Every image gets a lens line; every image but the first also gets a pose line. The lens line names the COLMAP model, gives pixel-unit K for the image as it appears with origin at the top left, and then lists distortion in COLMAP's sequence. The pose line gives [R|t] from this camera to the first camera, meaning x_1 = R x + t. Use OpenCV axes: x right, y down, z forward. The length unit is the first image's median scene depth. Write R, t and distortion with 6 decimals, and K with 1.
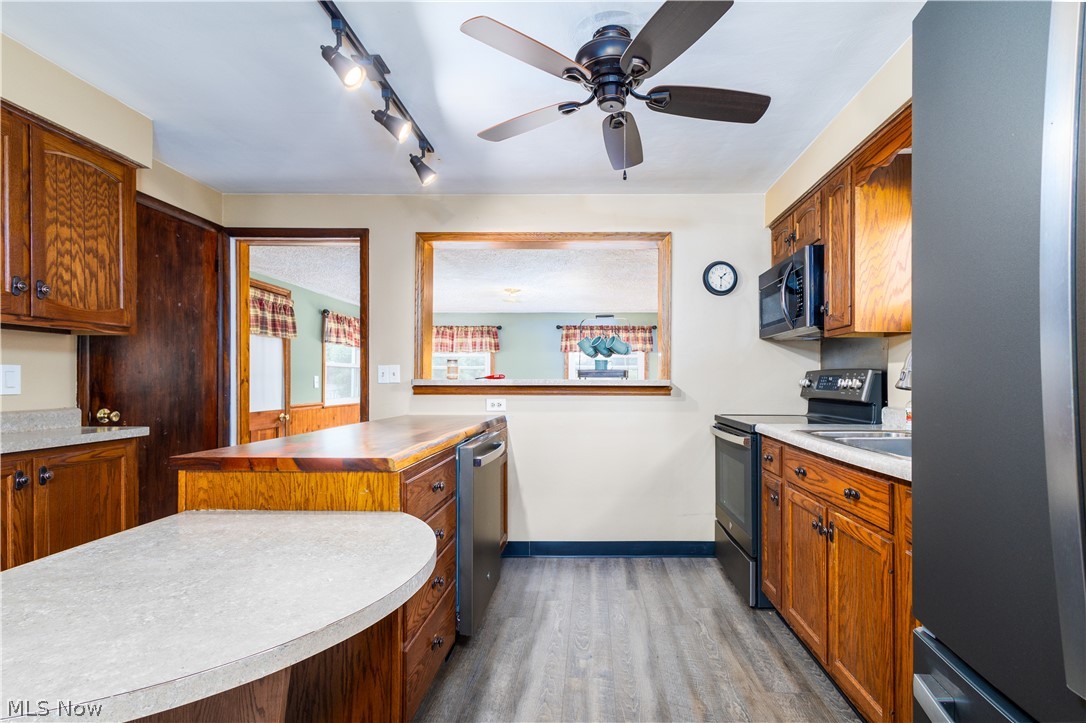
lens RADIAL K [[504.9, 0, 543.0], [0, 504.9, 361.5], [0, 0, 1]] dist [-0.001395, -0.000731]
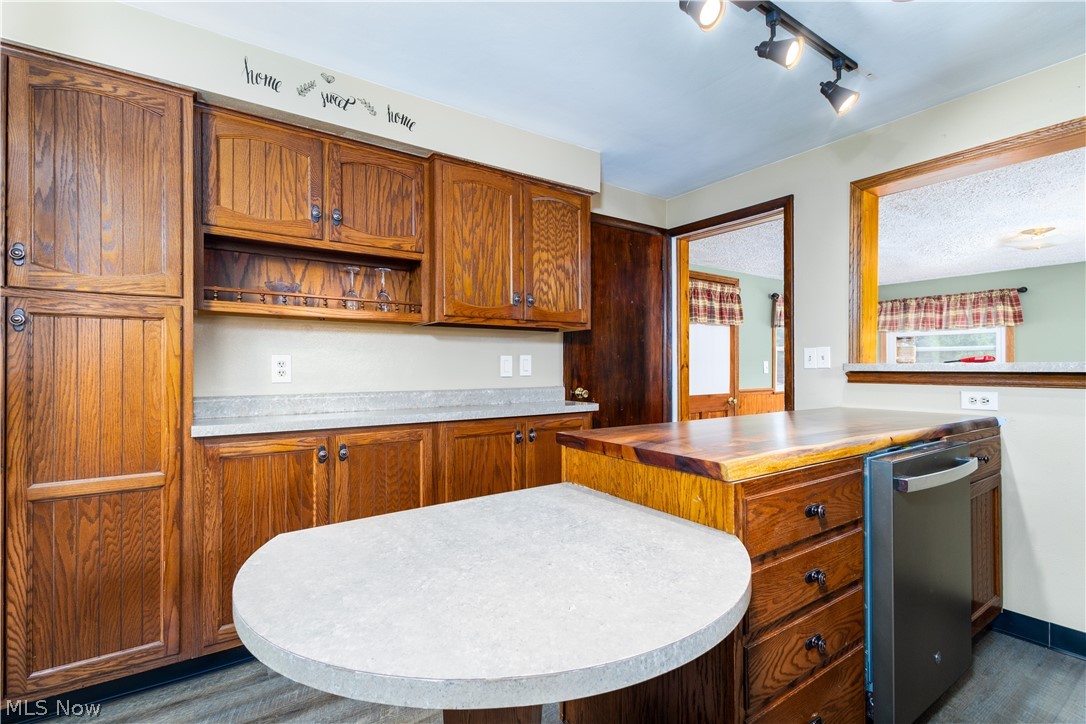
lens RADIAL K [[489.4, 0, 540.8], [0, 489.4, 359.1], [0, 0, 1]] dist [0.003834, -0.000117]
pose [[0.633911, -0.013144, -0.773294, 0.045043], [0.031407, 0.999468, 0.008758, 0.006203], [0.772768, -0.029839, 0.633987, 0.130526]]
